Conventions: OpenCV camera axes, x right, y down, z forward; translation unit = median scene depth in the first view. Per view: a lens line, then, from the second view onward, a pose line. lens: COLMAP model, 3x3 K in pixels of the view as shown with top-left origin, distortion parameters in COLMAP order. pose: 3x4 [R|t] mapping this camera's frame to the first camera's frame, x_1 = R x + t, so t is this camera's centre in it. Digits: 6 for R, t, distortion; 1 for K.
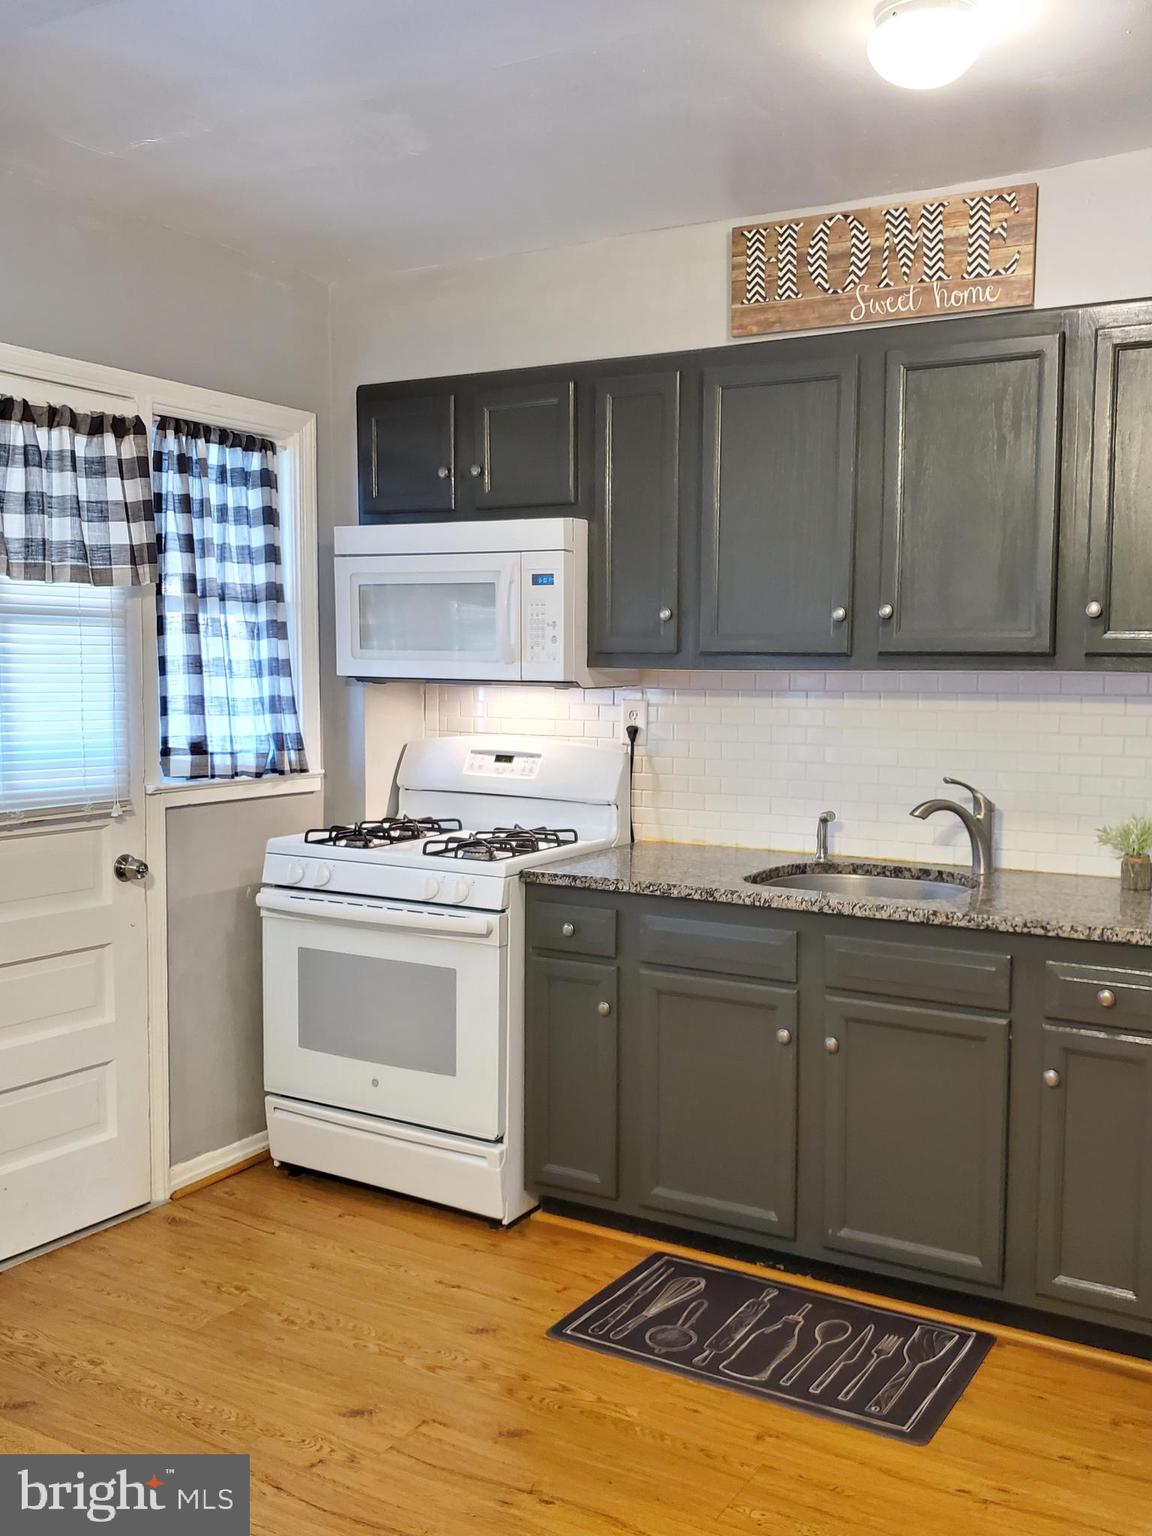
lens RADIAL K [[1356.2, 0, 584.7], [0, 1356.2, 770.8], [0, 0, 1]] dist [0.088965, -0.286279]
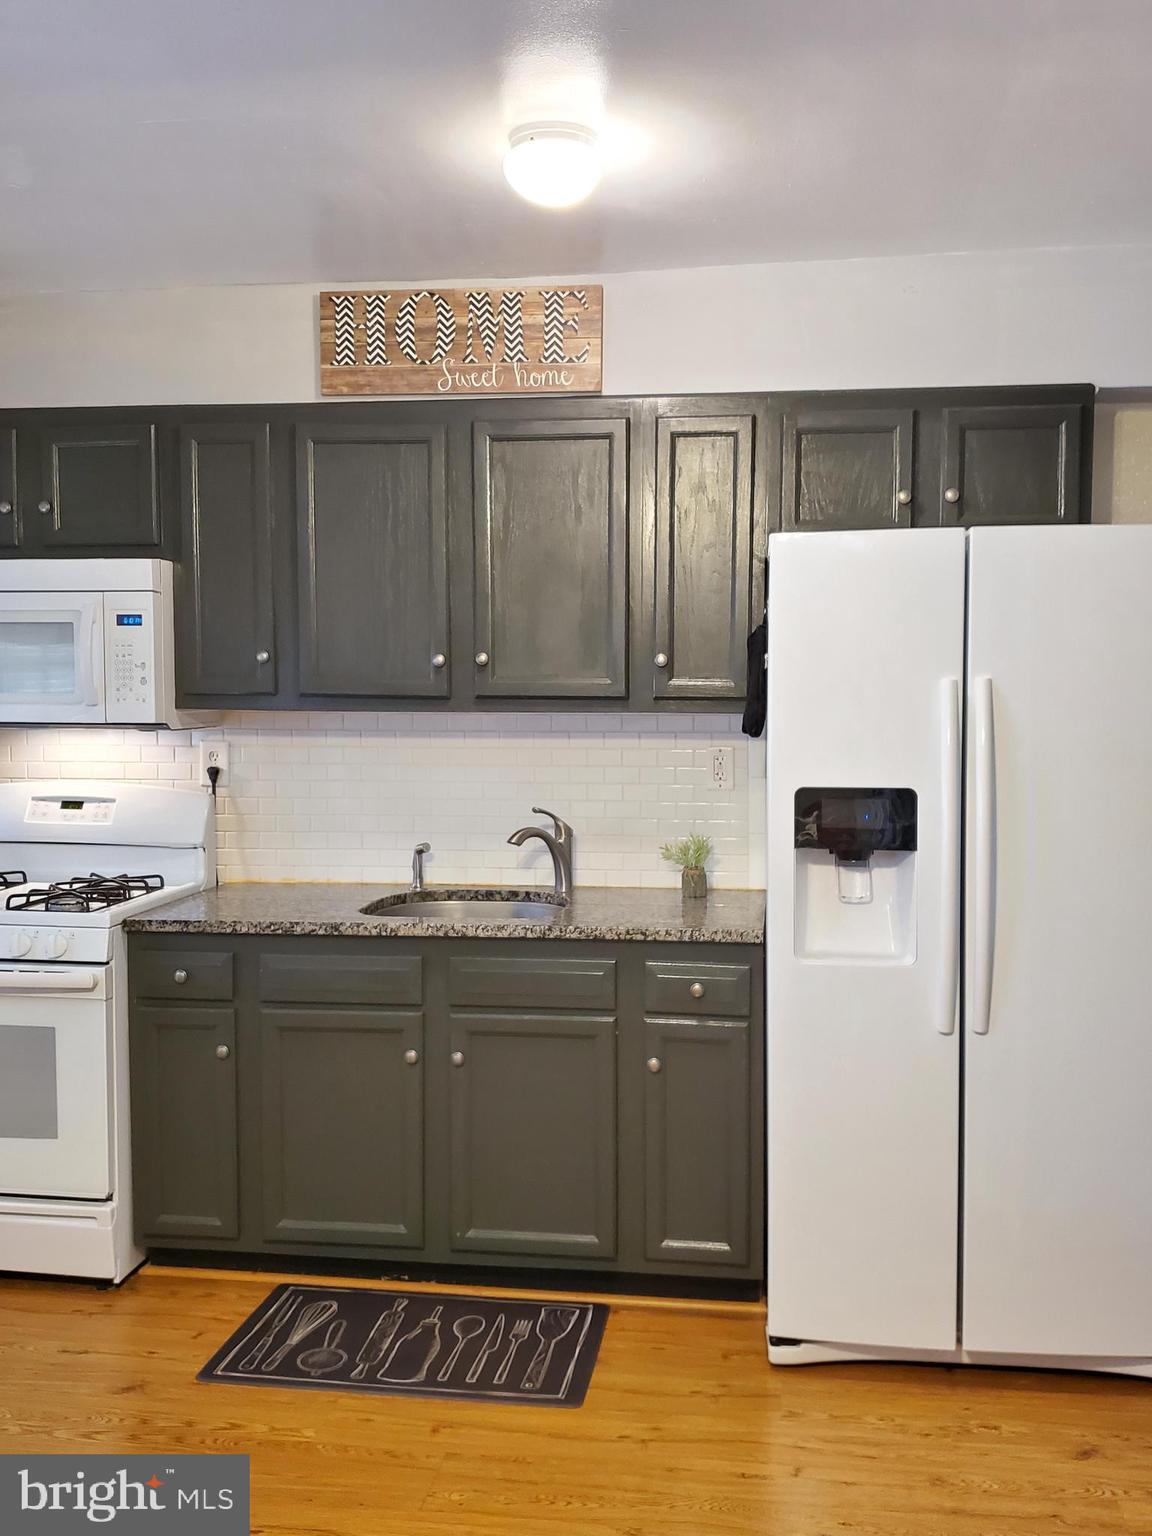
lens RADIAL K [[1356.2, 0, 584.7], [0, 1356.2, 770.8], [0, 0, 1]] dist [0.088965, -0.286279]
pose [[0.924192, -0.028520, 0.380861, -0.119098], [0.036932, 0.999208, -0.014794, -0.007056], [-0.380138, 0.027739, 0.924514, -0.038842]]
